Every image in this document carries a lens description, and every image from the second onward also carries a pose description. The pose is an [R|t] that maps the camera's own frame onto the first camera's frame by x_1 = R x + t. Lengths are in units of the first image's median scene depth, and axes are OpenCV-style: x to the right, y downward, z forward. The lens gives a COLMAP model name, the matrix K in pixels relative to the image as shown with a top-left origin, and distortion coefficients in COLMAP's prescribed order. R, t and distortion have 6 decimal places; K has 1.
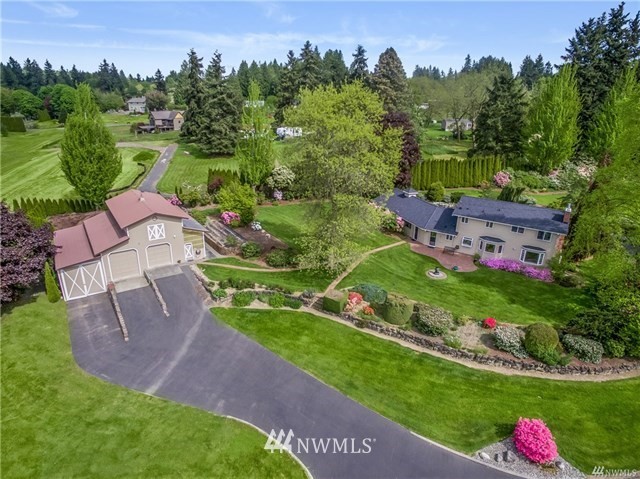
lens RADIAL K [[389.1, 0, 320.5], [0, 389.1, 259.5], [0, 0, 1]] dist [-0.096206, 0.041300]
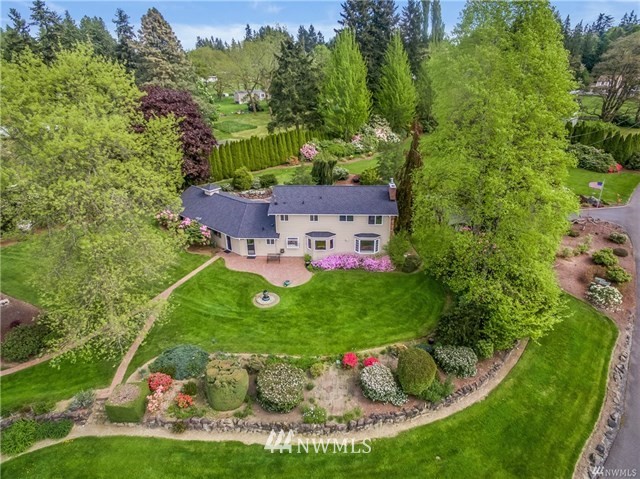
lens RADIAL K [[389.1, 0, 322.5], [0, 389.1, 246.0], [0, 0, 1]] dist [-0.096206, 0.041300]
pose [[0.876155, -0.219862, 0.428966, 0.083089], [0.205936, 0.975348, 0.079285, -0.095136], [-0.435824, 0.018873, 0.899834, 0.235601]]
